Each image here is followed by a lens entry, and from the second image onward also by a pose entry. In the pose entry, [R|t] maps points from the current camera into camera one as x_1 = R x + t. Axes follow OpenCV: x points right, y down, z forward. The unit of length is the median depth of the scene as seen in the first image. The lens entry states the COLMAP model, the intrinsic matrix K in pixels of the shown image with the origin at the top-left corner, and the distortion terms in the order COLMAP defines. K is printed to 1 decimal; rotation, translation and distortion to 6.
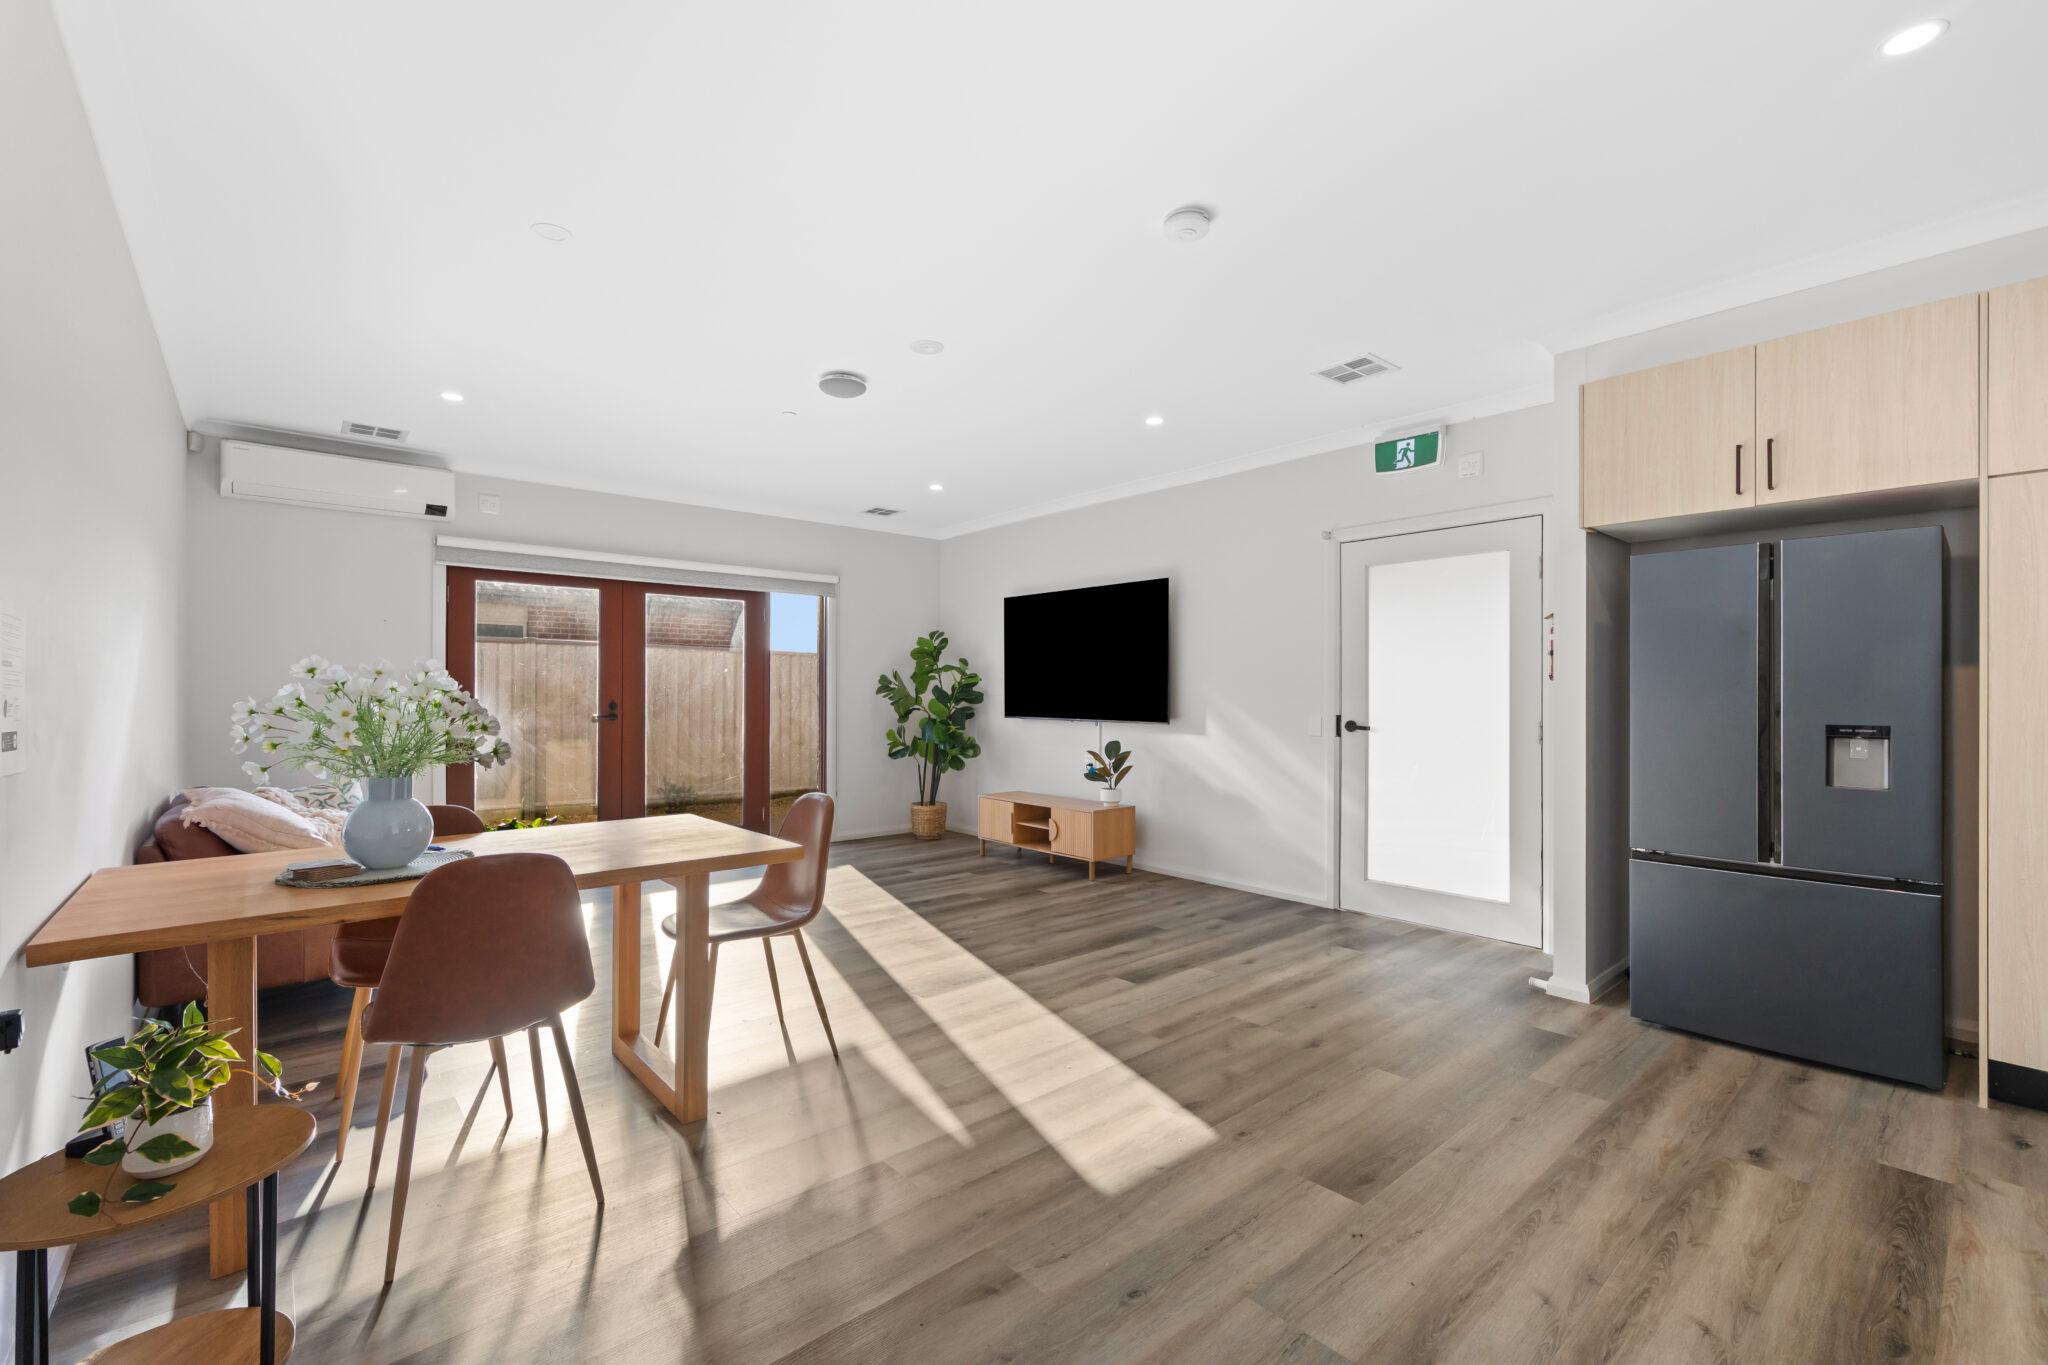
lens RADIAL K [[868.0, 0, 1028.9], [0, 868.0, 690.6], [0, 0, 1]] dist [-0.001742, -0.000103]
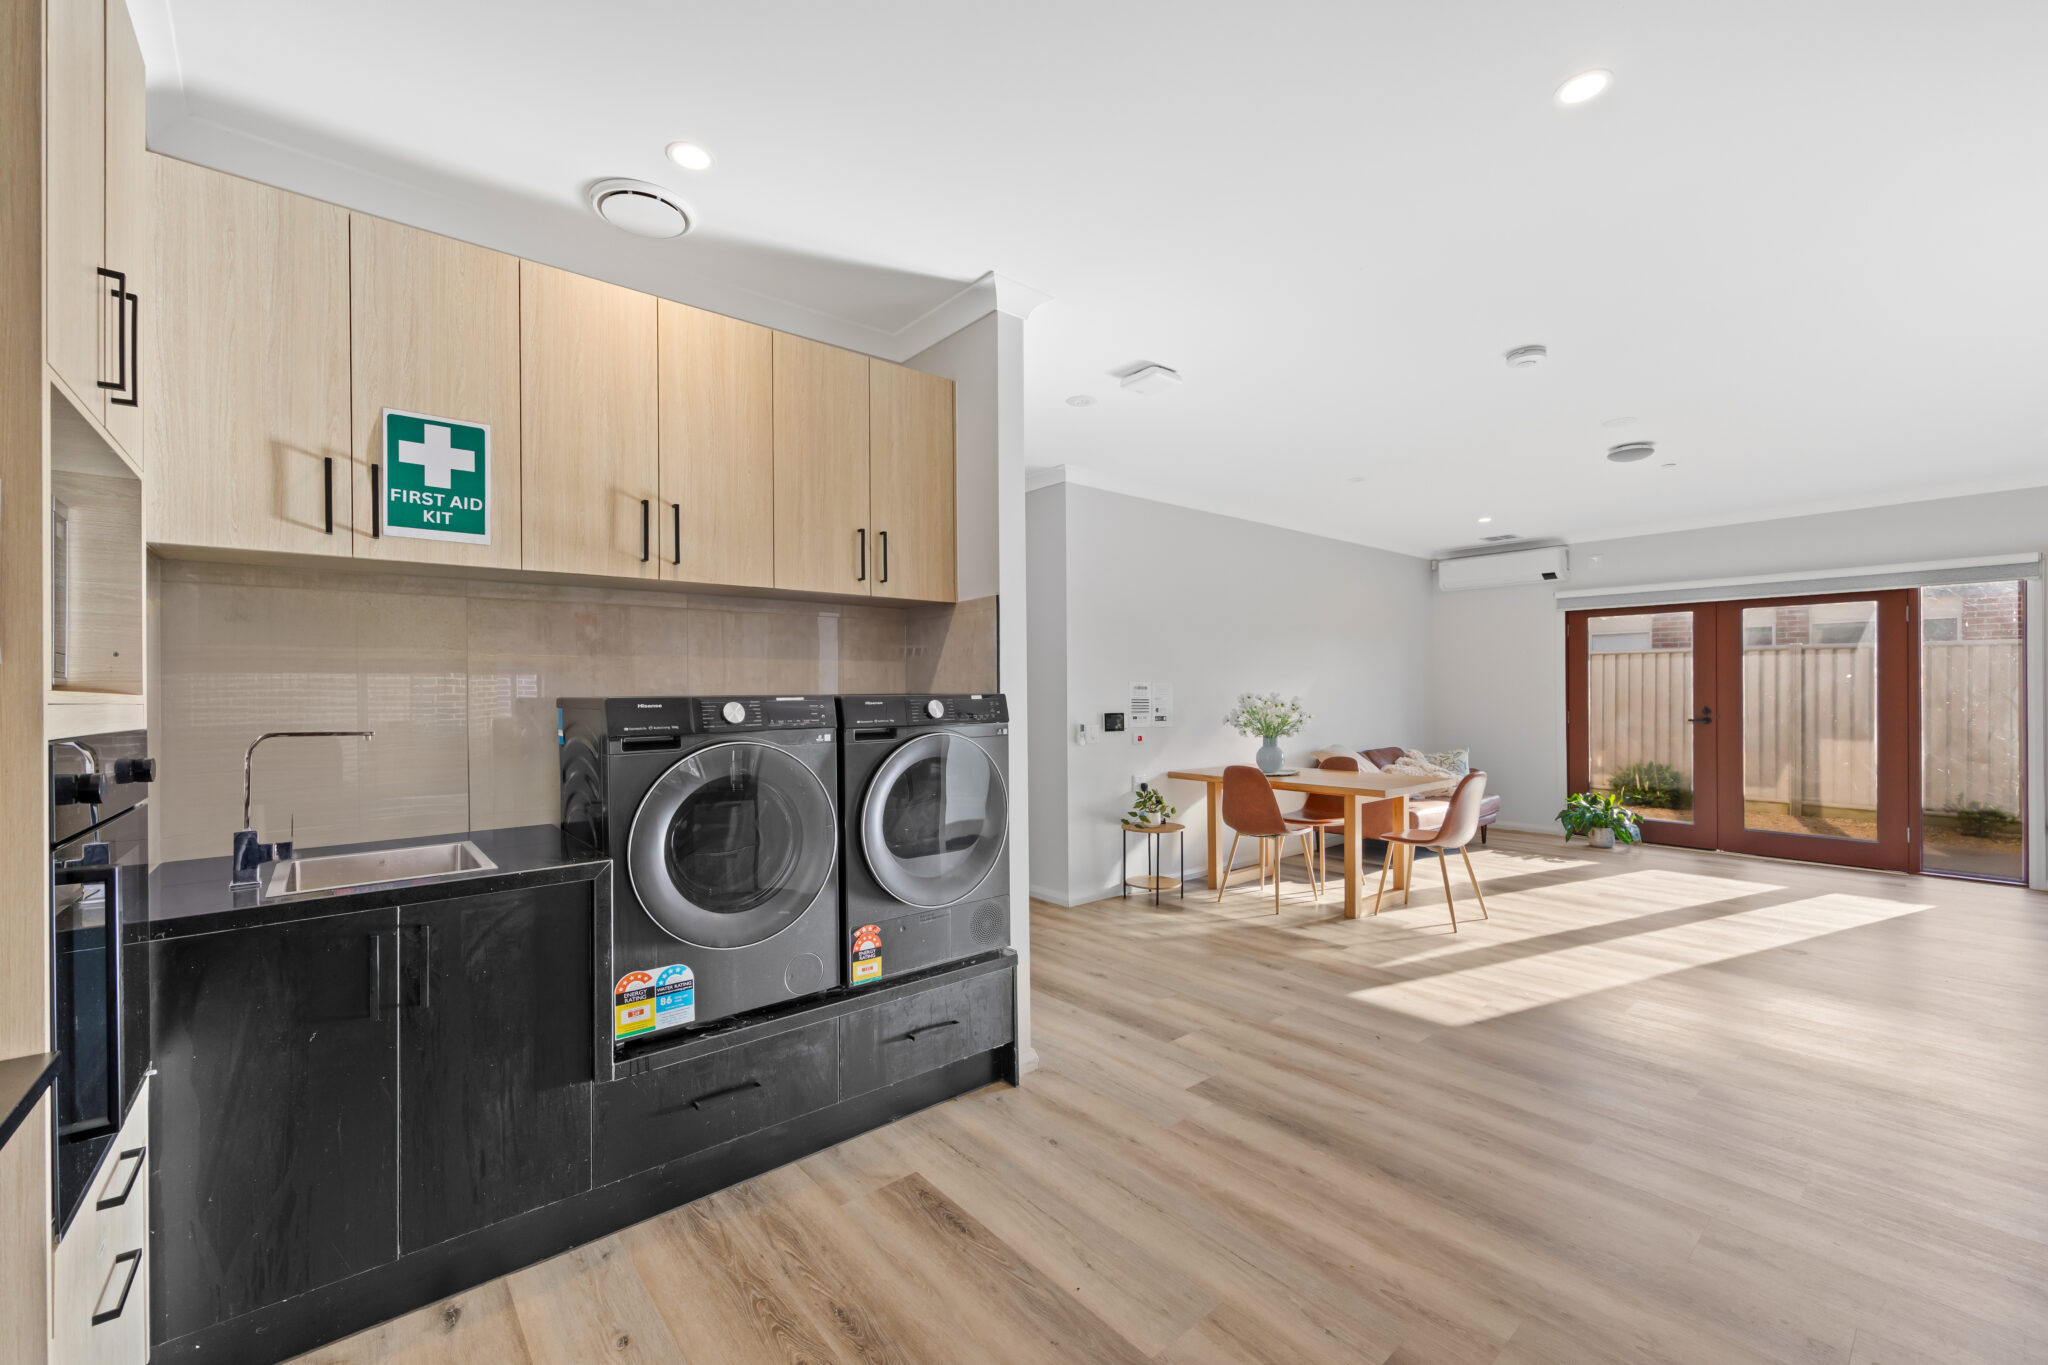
lens RADIAL K [[832.5, 0, 1030.1], [0, 832.5, 691.8], [0, 0, 1]] dist [0.002537, 0.000597]
pose [[-0.014895, -0.002362, -0.999886, 0.801082], [0.010272, 0.999944, -0.002515, -0.017269], [0.999836, -0.010309, -0.014870, 0.141266]]
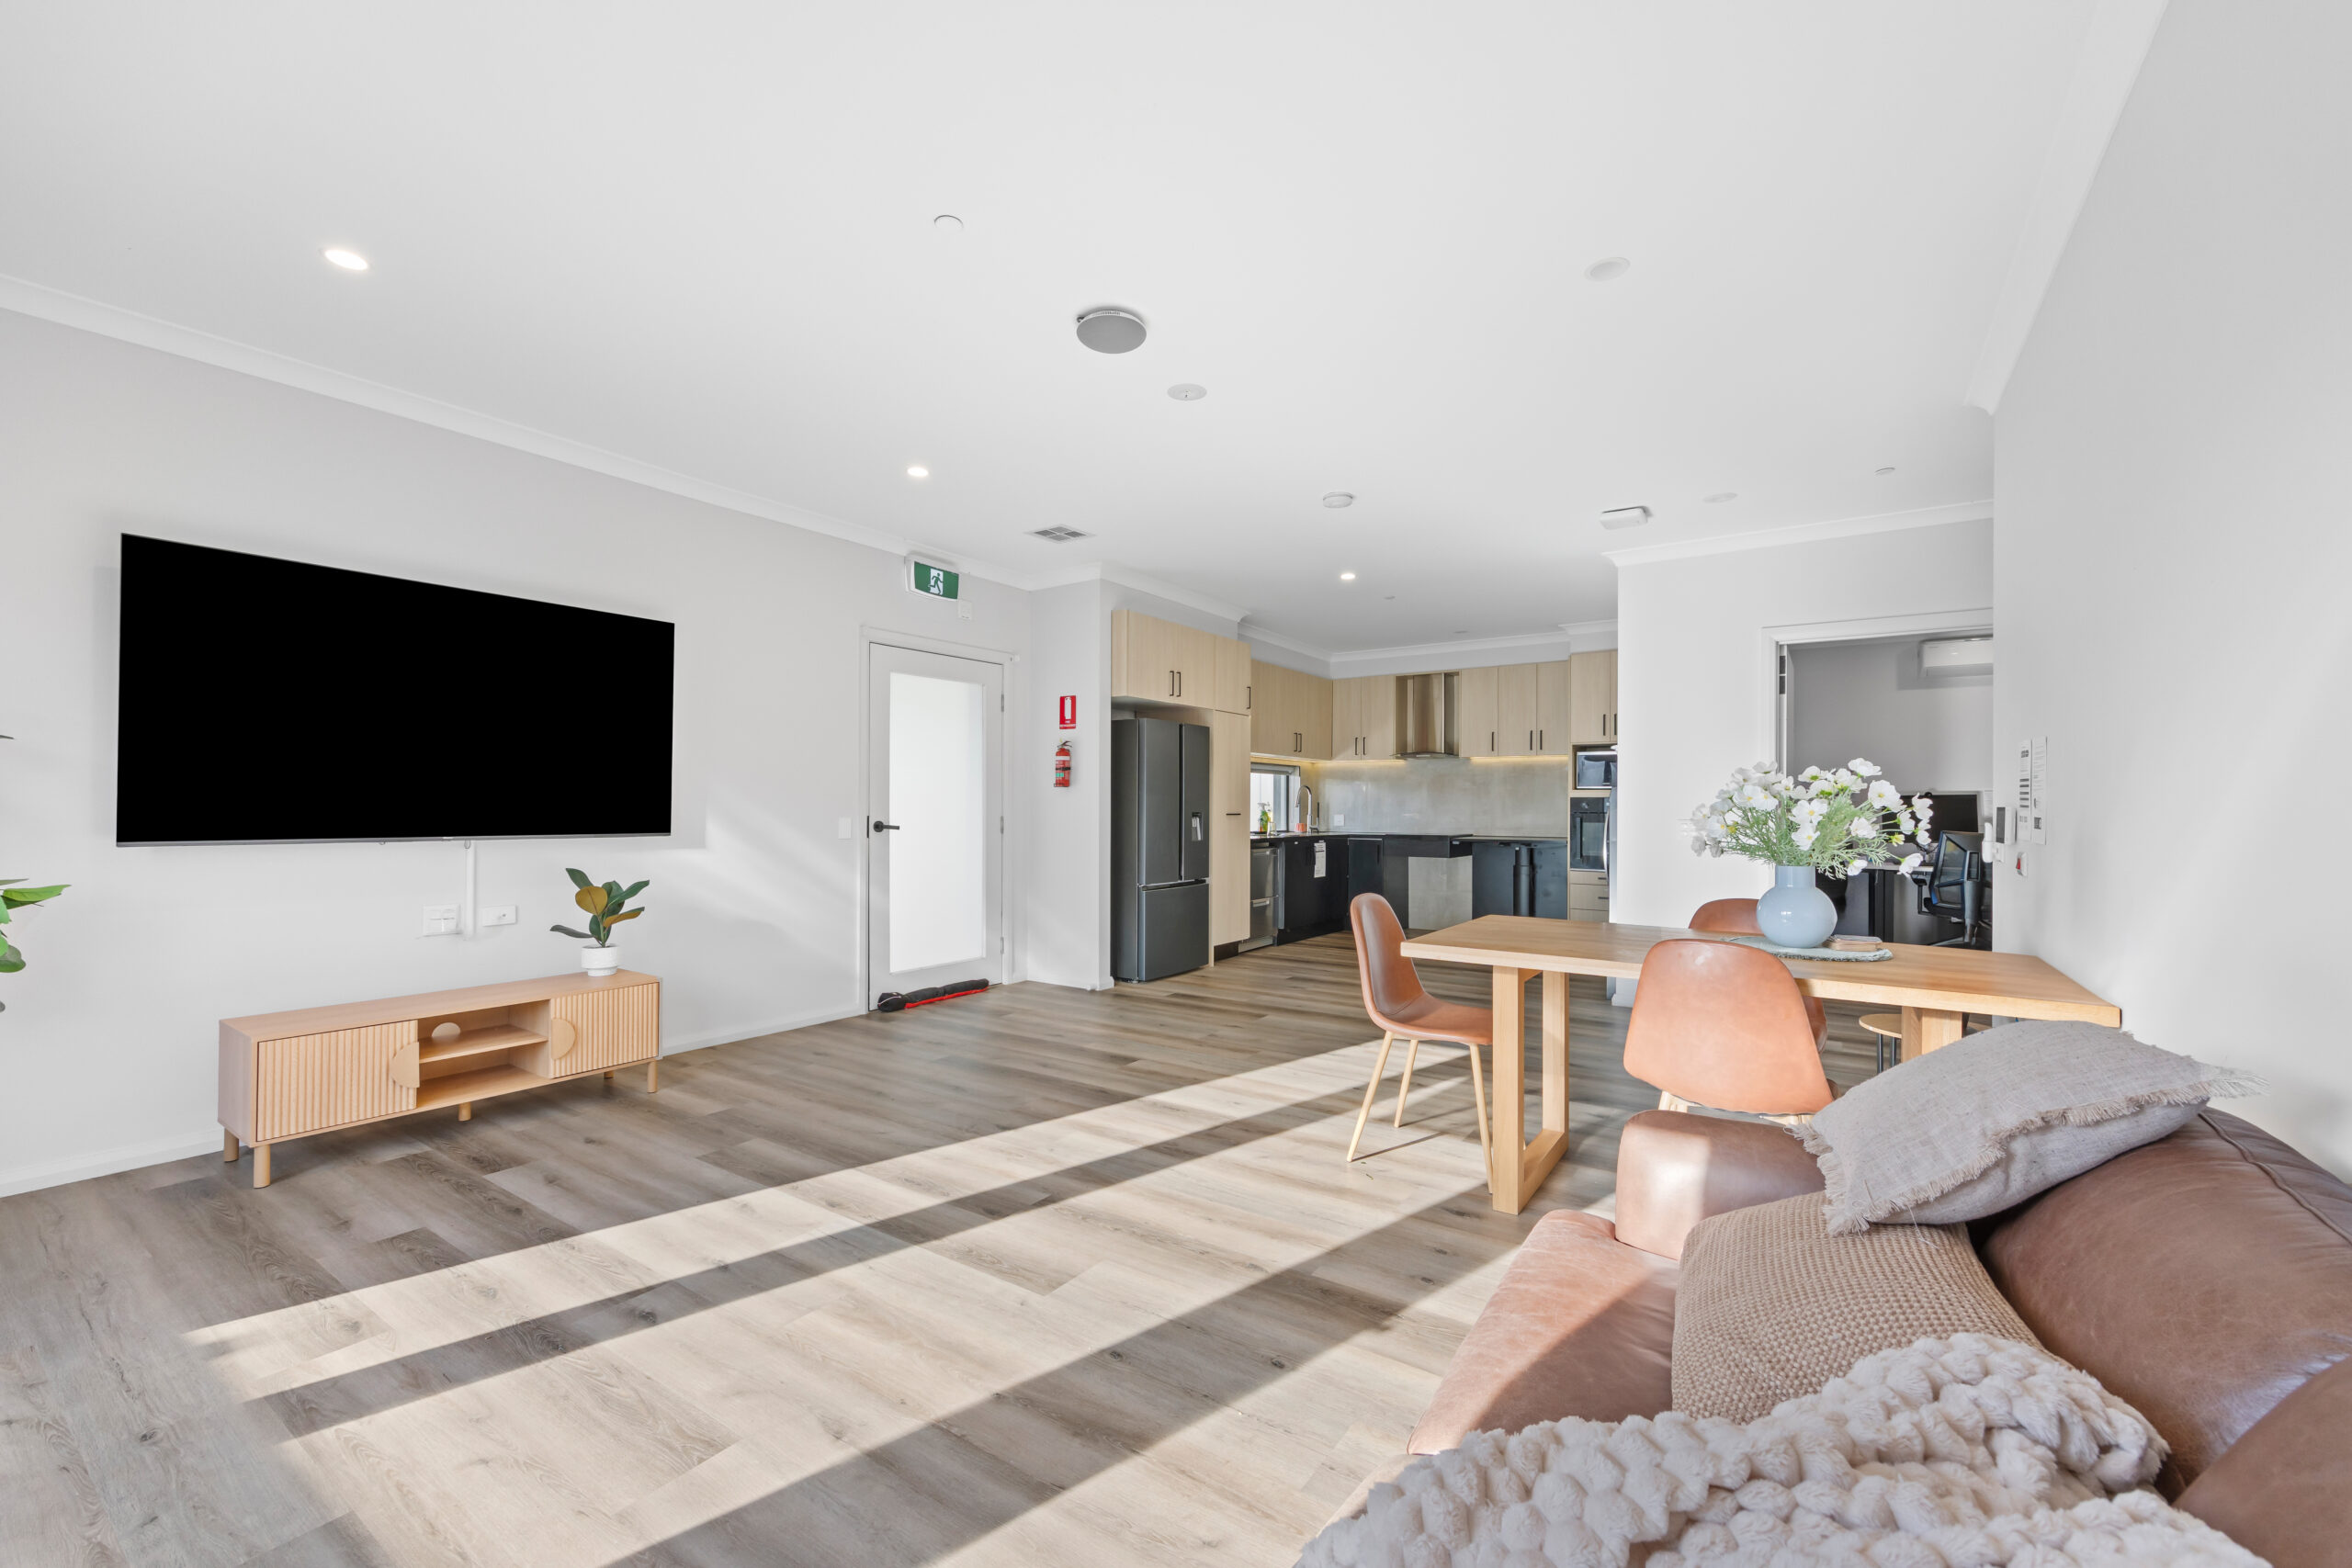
lens RADIAL K [[956.0, 0, 1183.0], [0, 956.0, 794.7], [0, 0, 1]] dist [0.002537, 0.000597]
pose [[-0.235940, 0.009481, 0.971721, -0.804787], [-0.008921, 0.999889, -0.011922, 0.014026], [-0.971727, -0.011481, -0.235829, 0.934815]]
